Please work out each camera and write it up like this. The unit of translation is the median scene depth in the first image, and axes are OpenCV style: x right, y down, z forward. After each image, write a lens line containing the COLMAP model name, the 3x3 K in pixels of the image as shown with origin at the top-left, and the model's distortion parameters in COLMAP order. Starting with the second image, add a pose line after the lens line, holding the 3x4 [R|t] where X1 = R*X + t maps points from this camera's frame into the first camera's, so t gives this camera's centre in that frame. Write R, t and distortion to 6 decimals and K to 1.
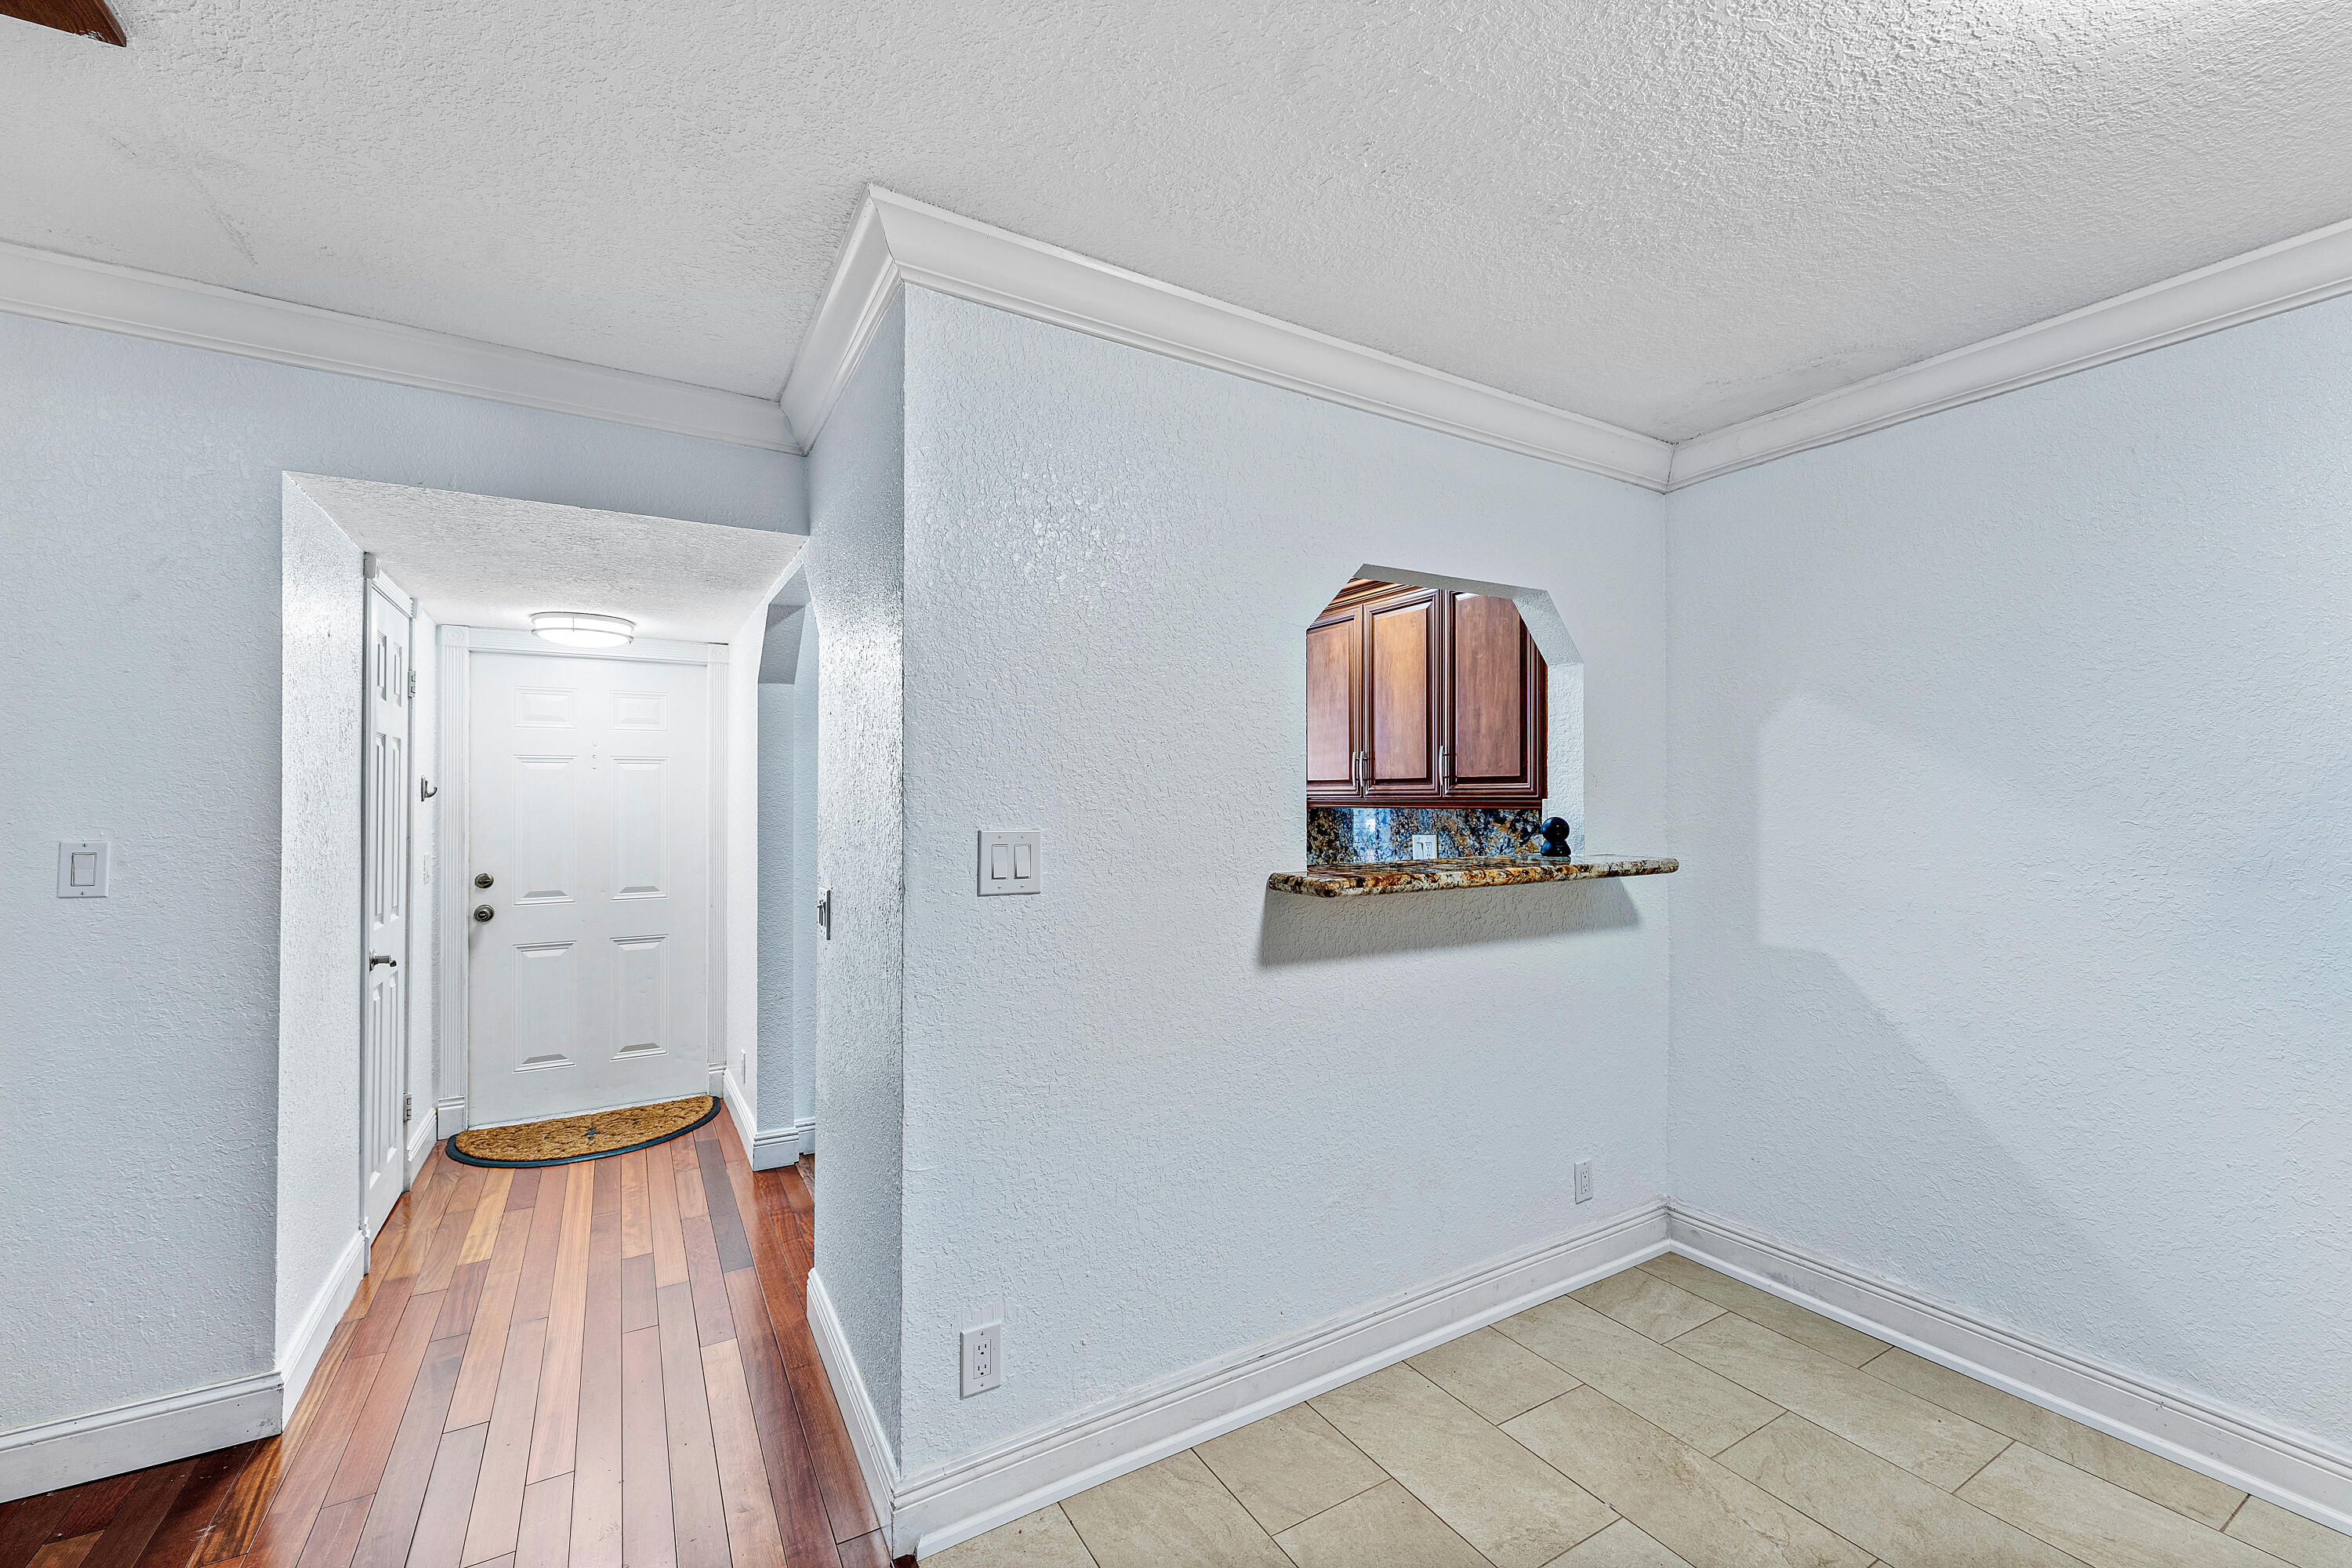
lens RADIAL K [[955.1, 0, 1167.7], [0, 955.1, 786.9], [0, 0, 1]] dist [-0.002093, -0.000871]
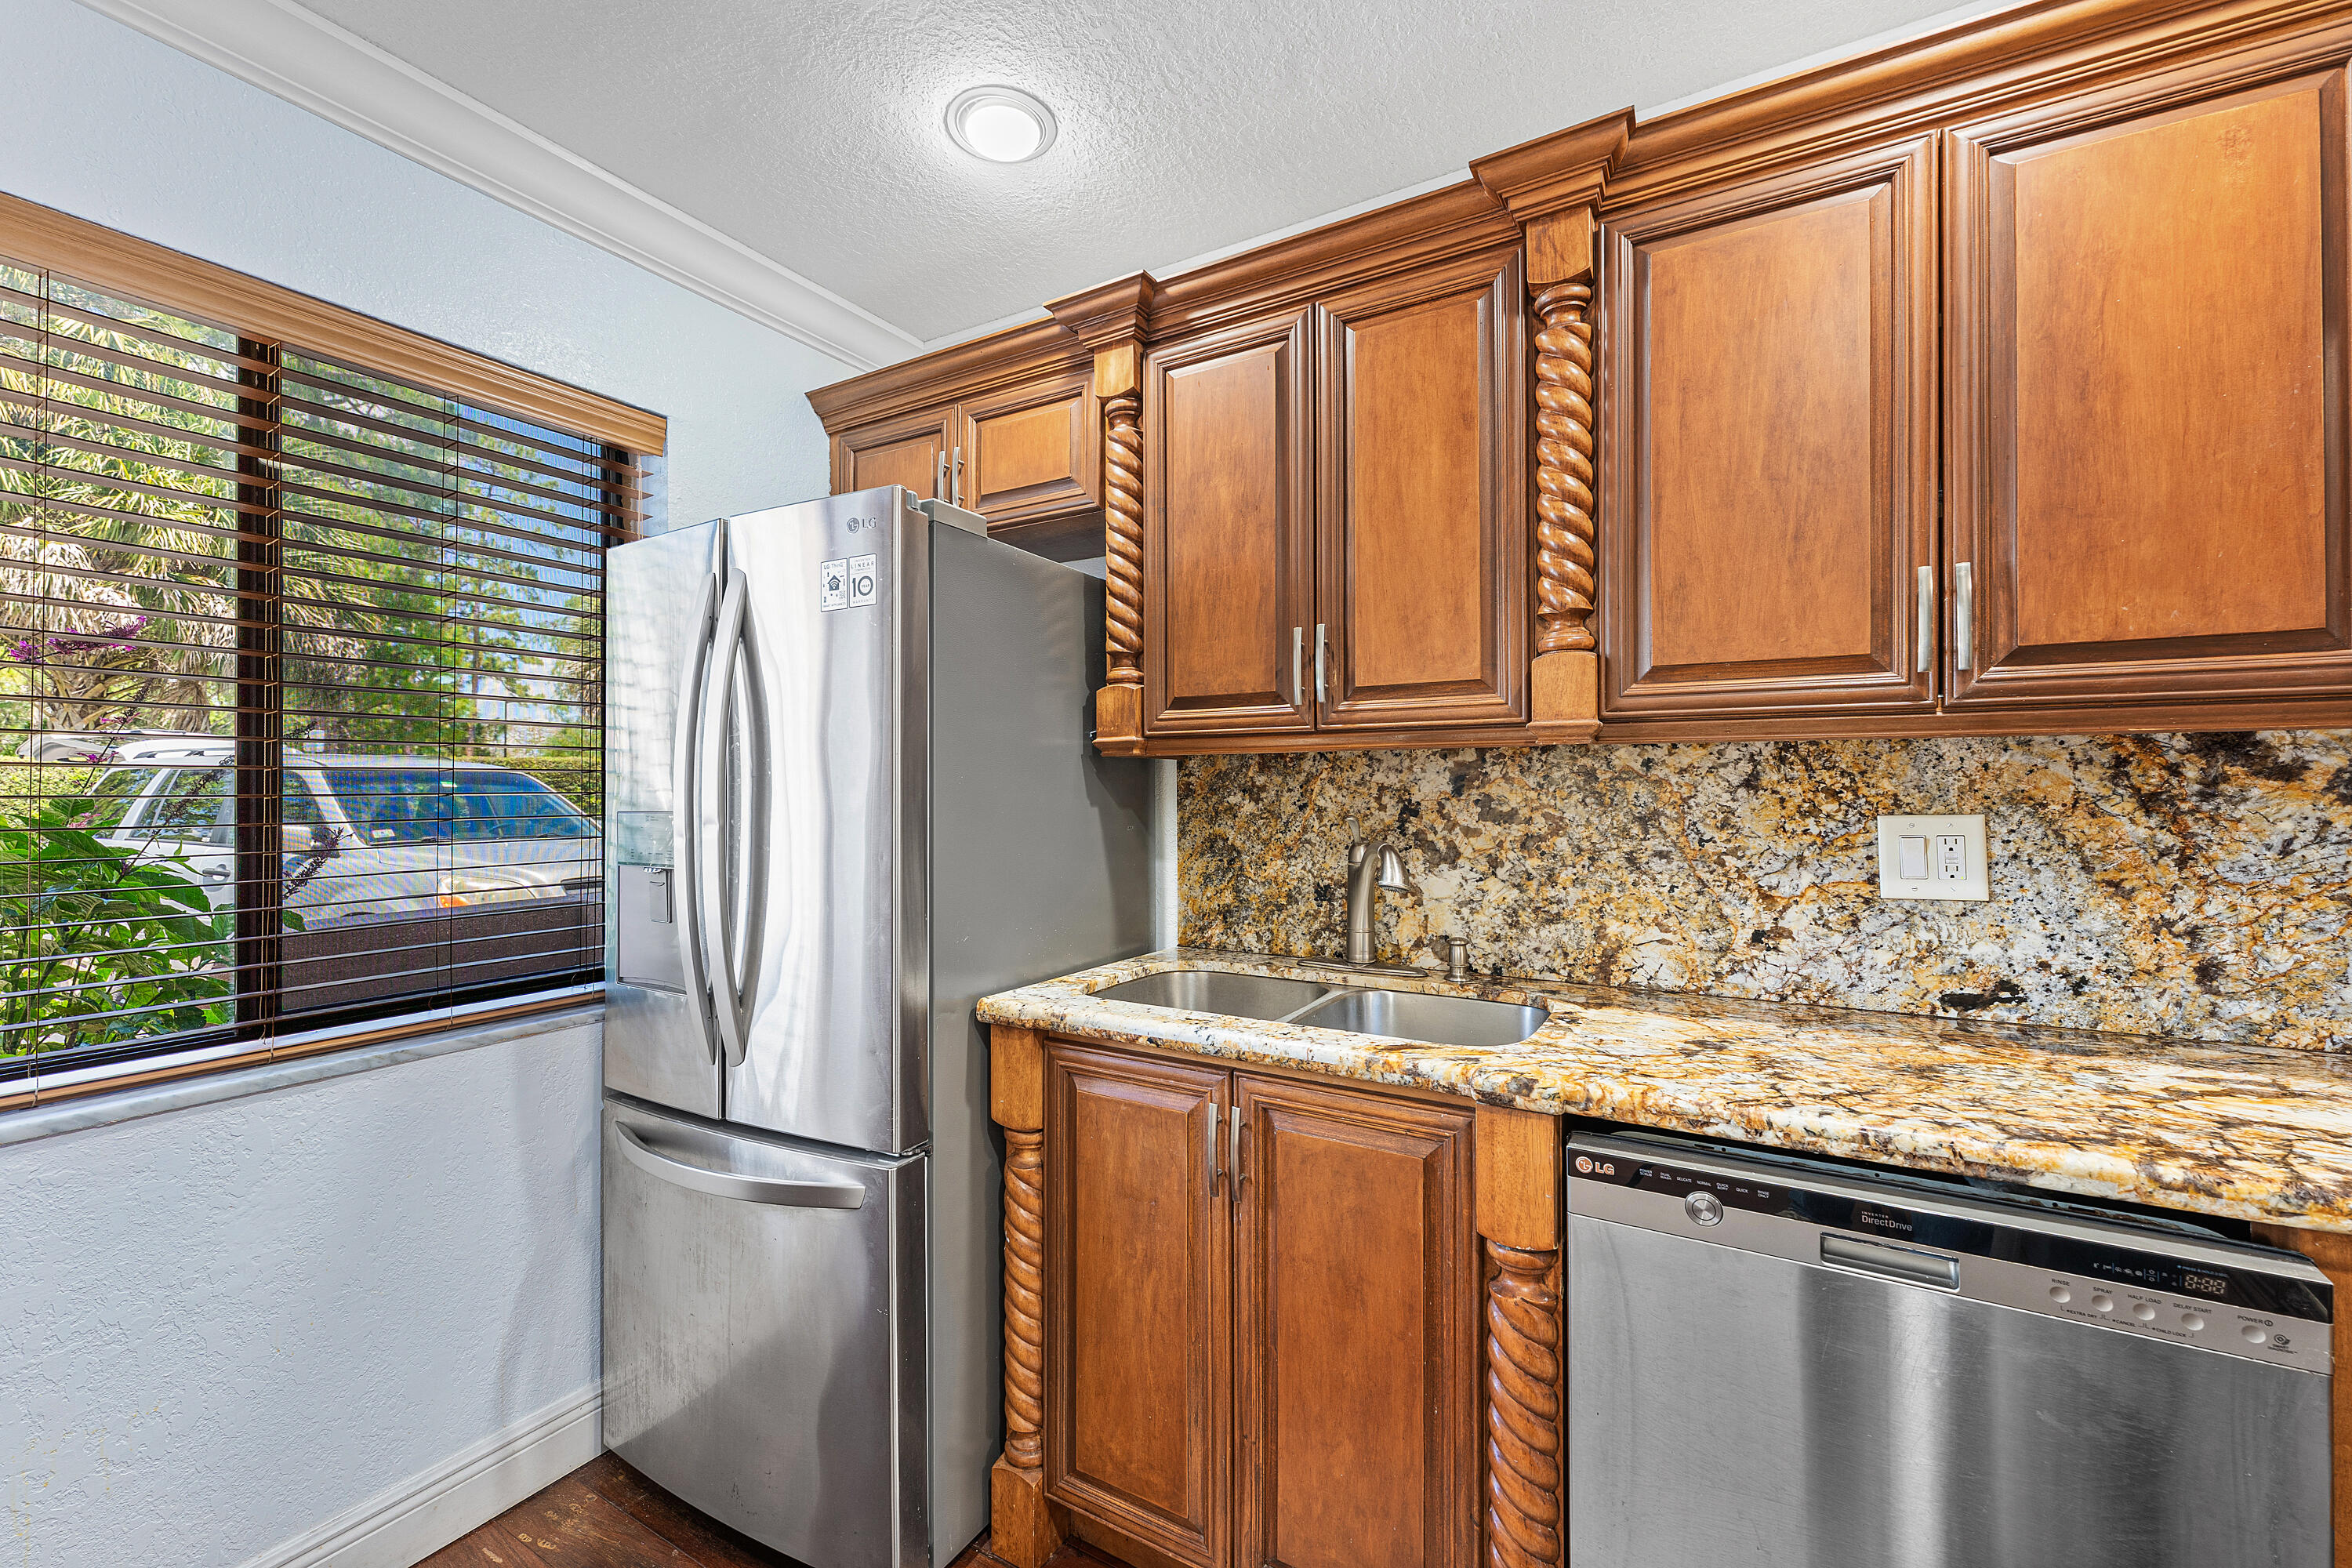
lens RADIAL K [[955.1, 0, 1173.0], [0, 955.1, 779.2], [0, 0, 1]] dist [-0.002093, -0.000871]
pose [[0.876989, 0.004291, 0.480491, -0.198123], [-0.005563, 0.999984, 0.001224, 0.039581], [-0.480478, -0.003746, 0.876999, 0.872882]]
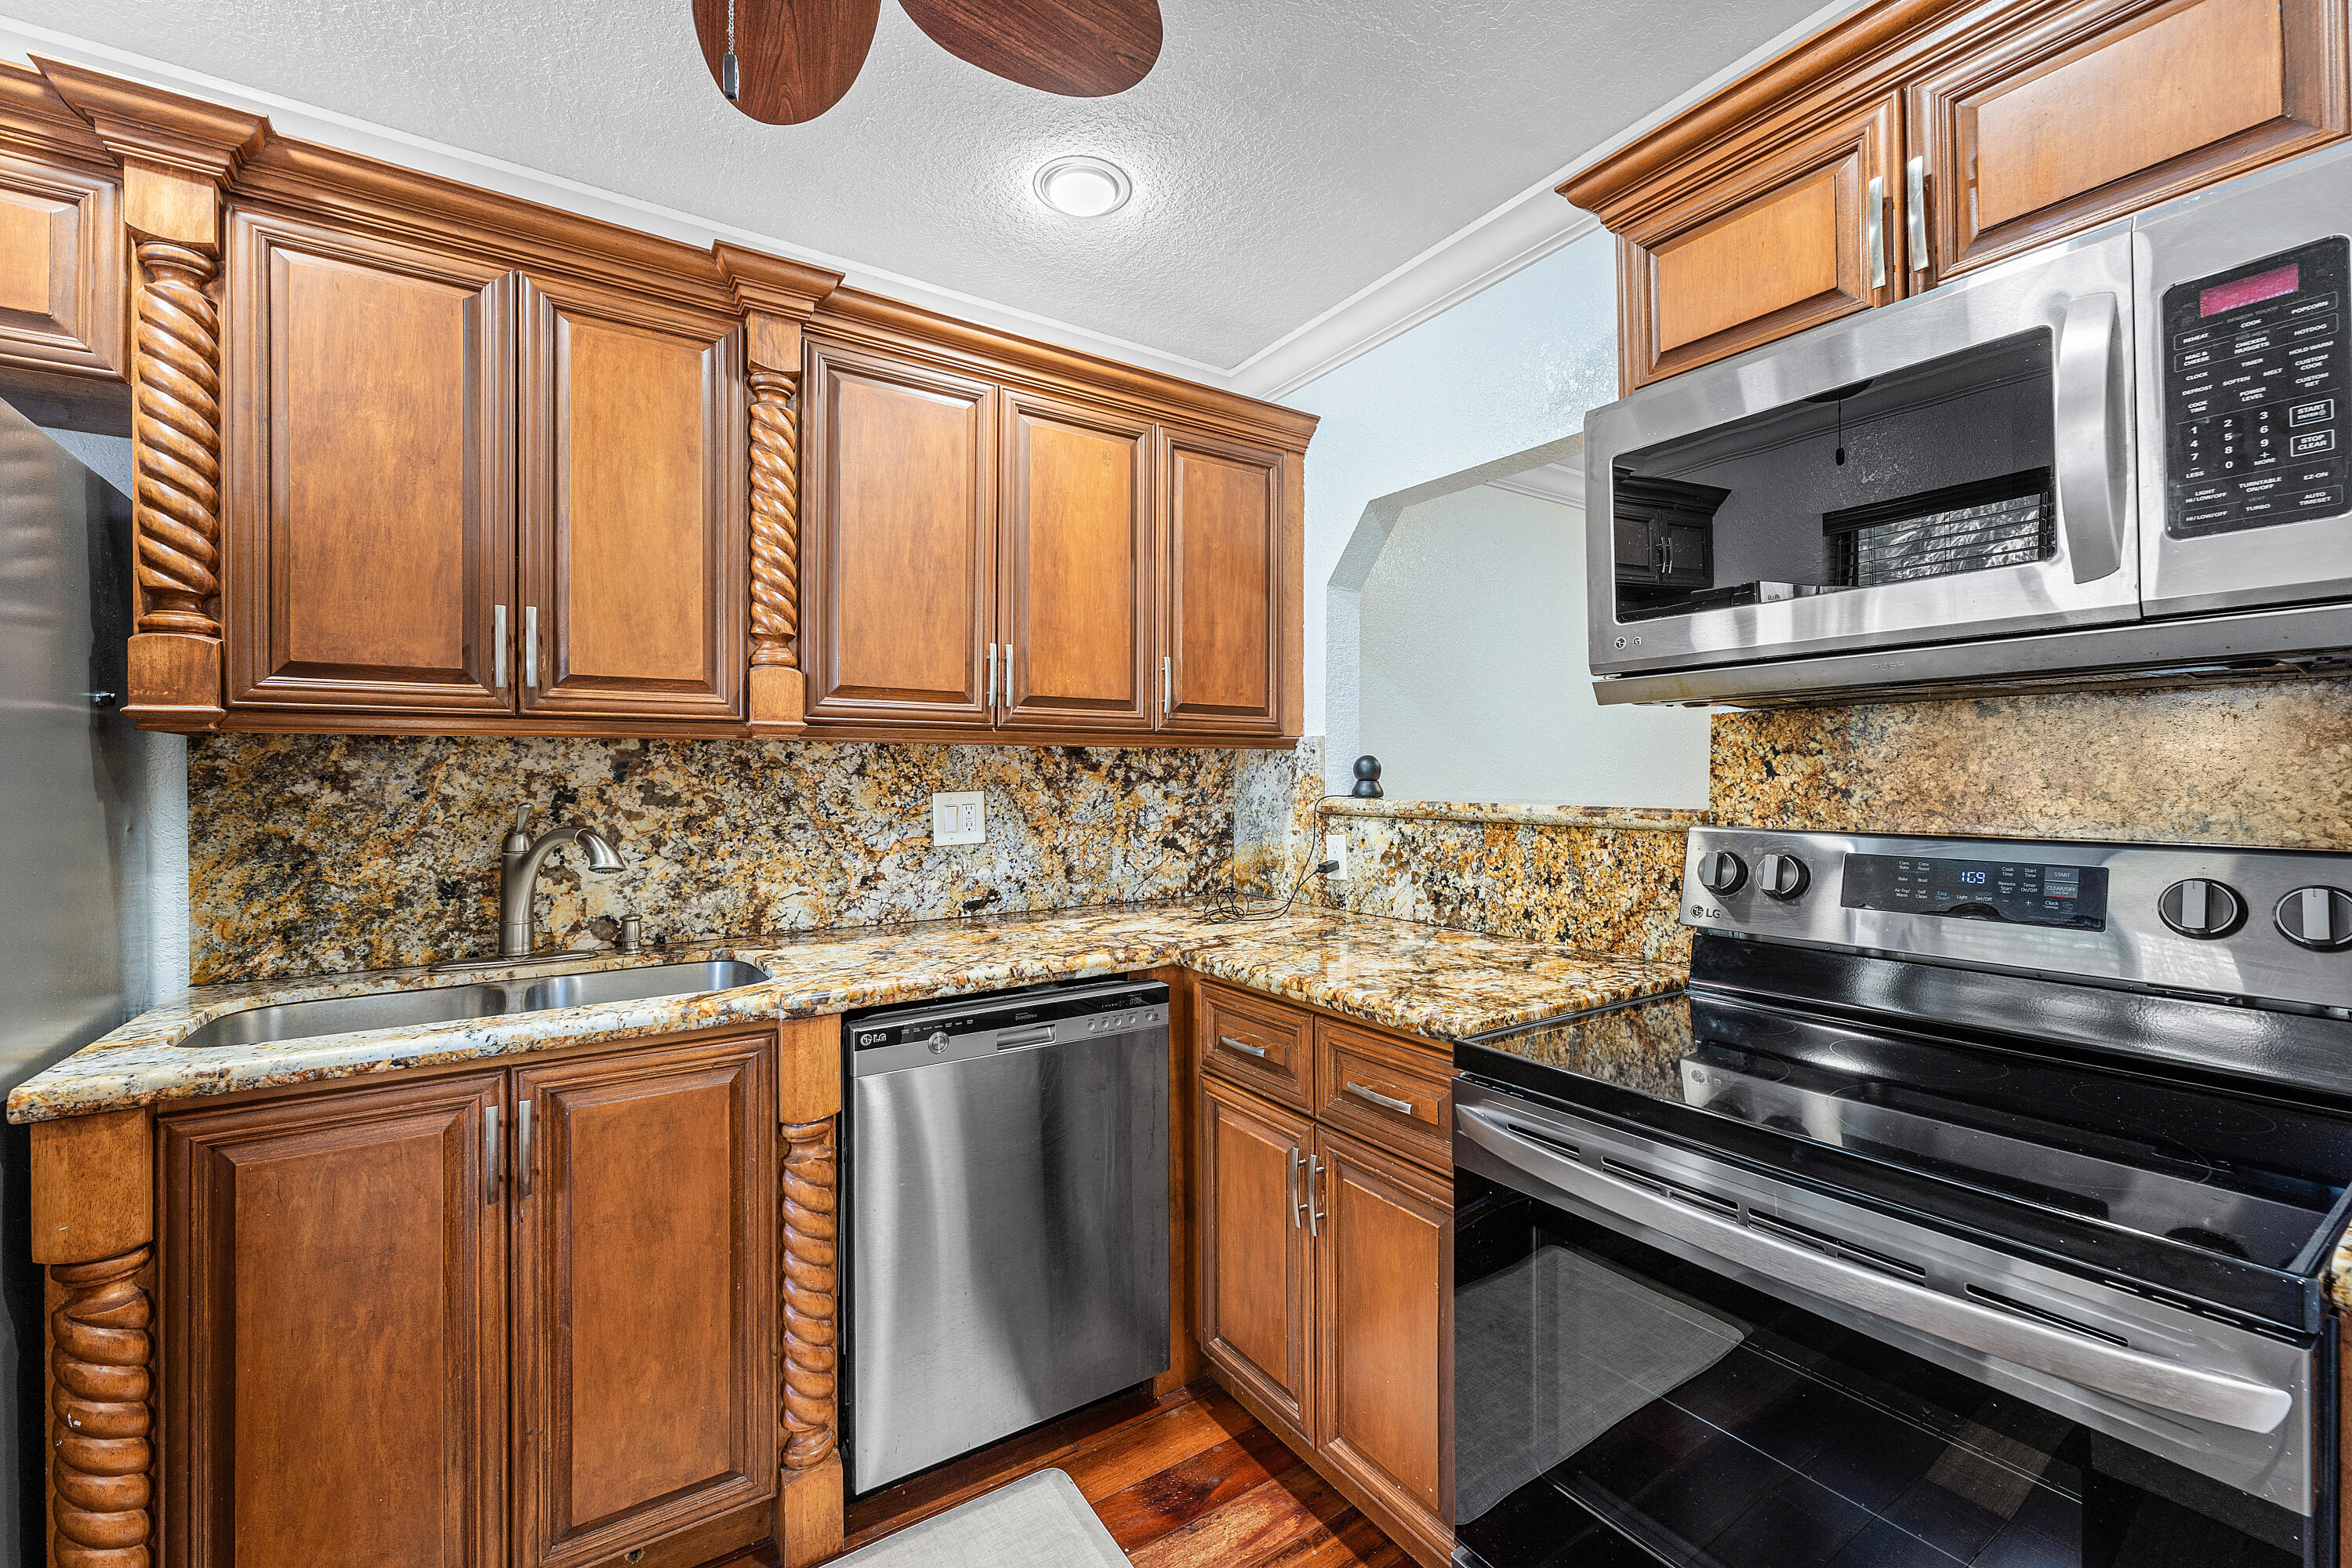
lens RADIAL K [[955.1, 0, 1176.1], [0, 955.1, 773.8], [0, 0, 1]] dist [-0.002093, -0.000871]
pose [[-0.054325, 0.001655, 0.998522, -0.380721], [-0.012138, 0.999924, -0.002317, 0.040968], [-0.998450, -0.012246, -0.054301, 0.963689]]
